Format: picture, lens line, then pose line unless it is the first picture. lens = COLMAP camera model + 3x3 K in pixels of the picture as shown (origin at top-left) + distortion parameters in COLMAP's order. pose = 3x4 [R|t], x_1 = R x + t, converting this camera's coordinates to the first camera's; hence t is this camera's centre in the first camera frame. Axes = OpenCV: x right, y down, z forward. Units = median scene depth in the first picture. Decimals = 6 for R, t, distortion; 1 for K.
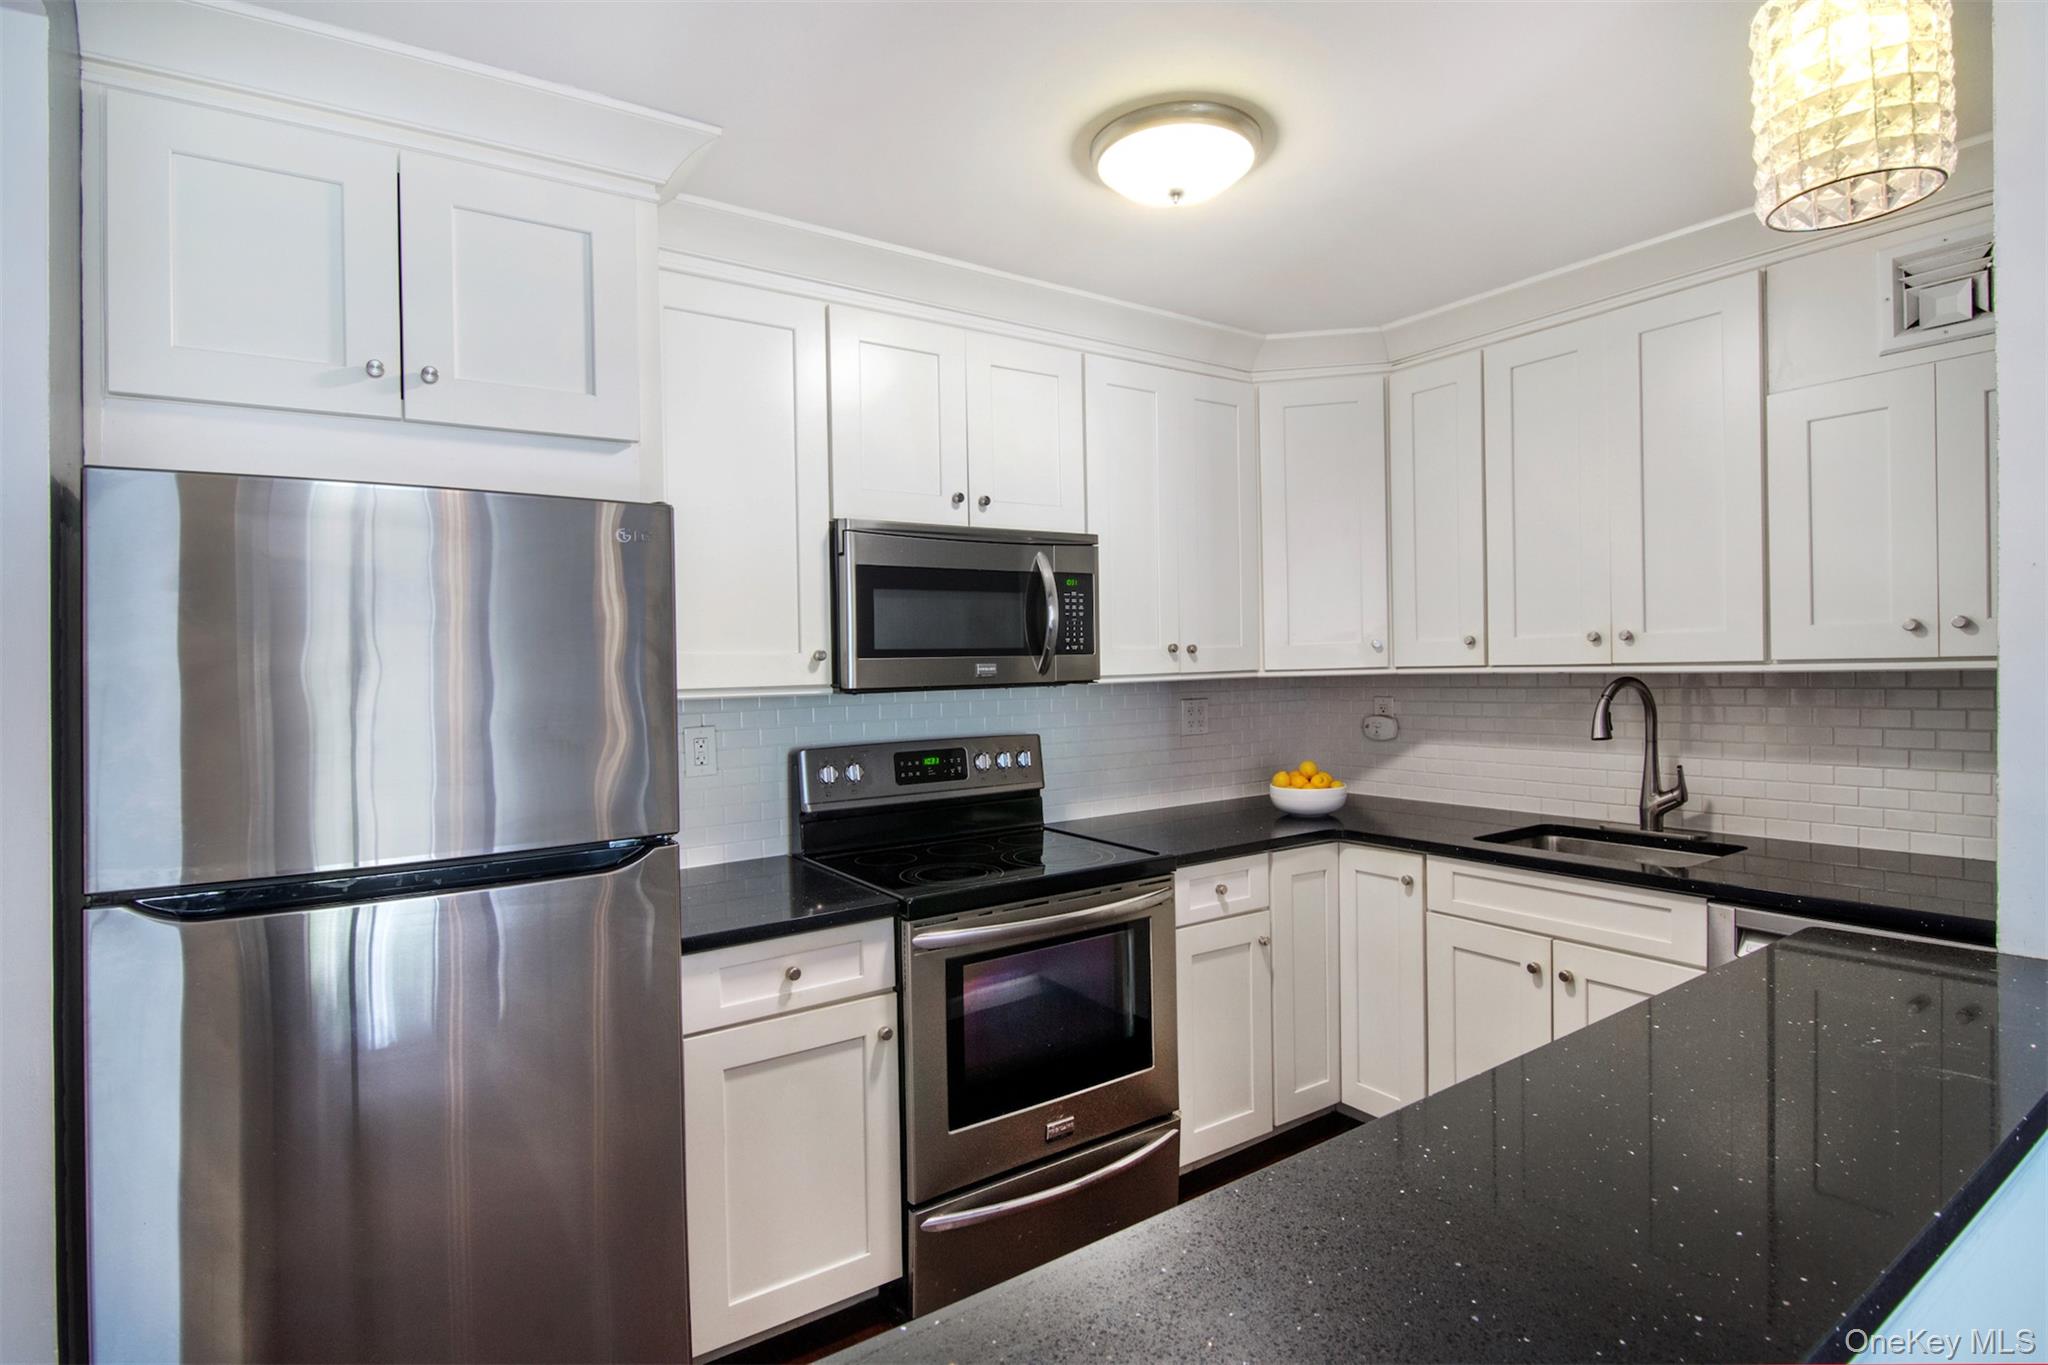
lens RADIAL K [[1023.0, 0, 1024.8], [0, 1023.0, 653.4], [0, 0, 1]] dist [-0.008748, 0.000115]
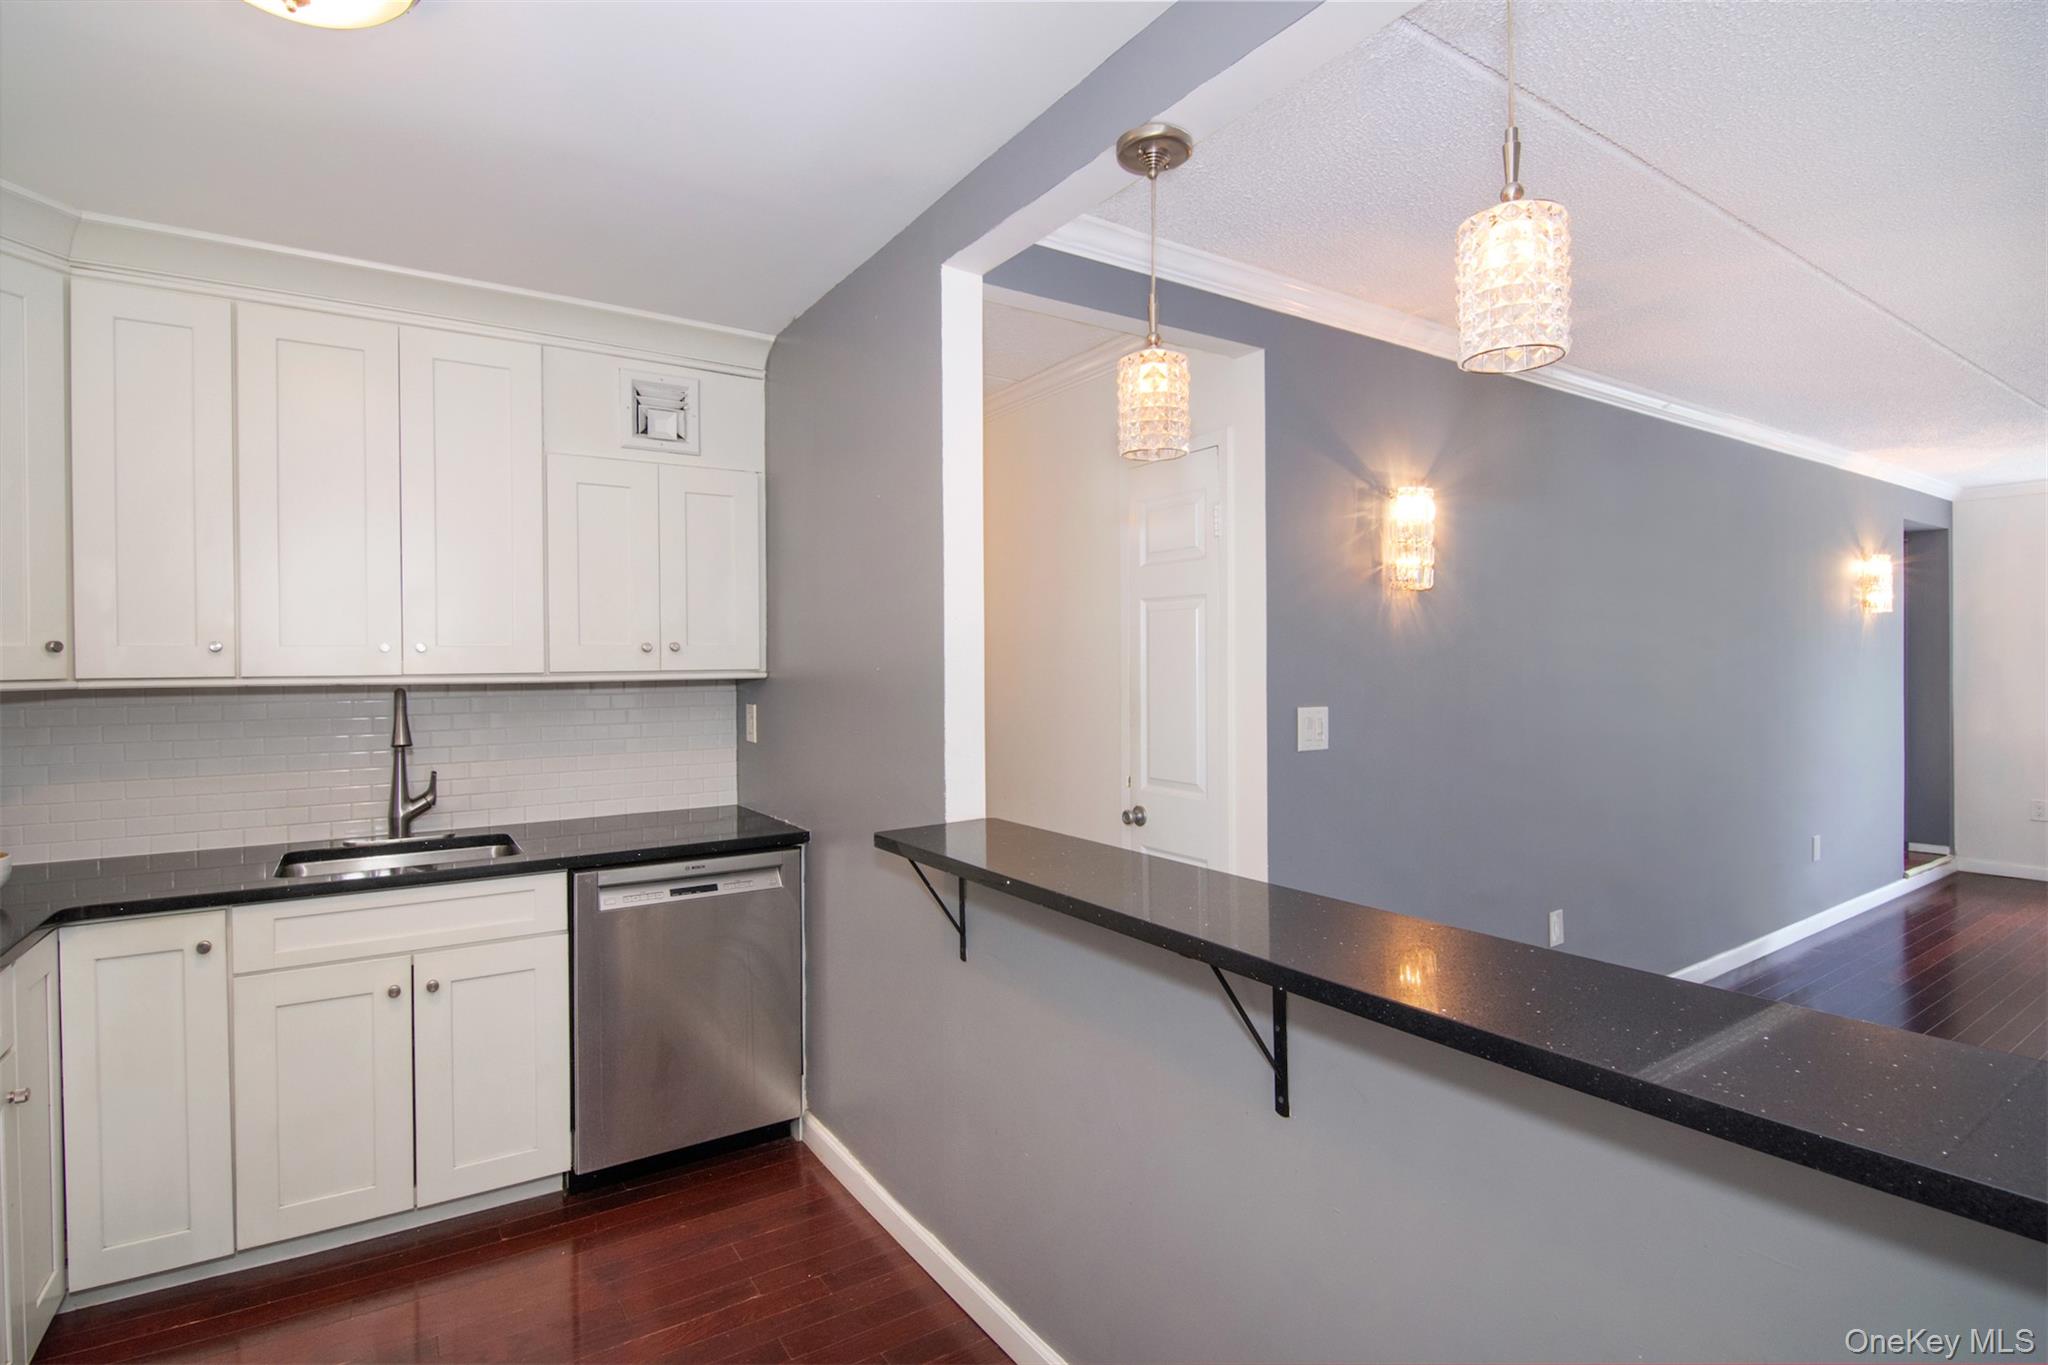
lens RADIAL K [[996.5, 0, 1034.9], [0, 996.5, 662.3], [0, 0, 1]] dist [-0.010416, -0.012741]
pose [[0.006419, 0.024397, 0.999682, -0.385703], [-0.002992, 0.999698, -0.024378, 0.019922], [-0.999975, -0.002834, 0.006490, 0.363695]]
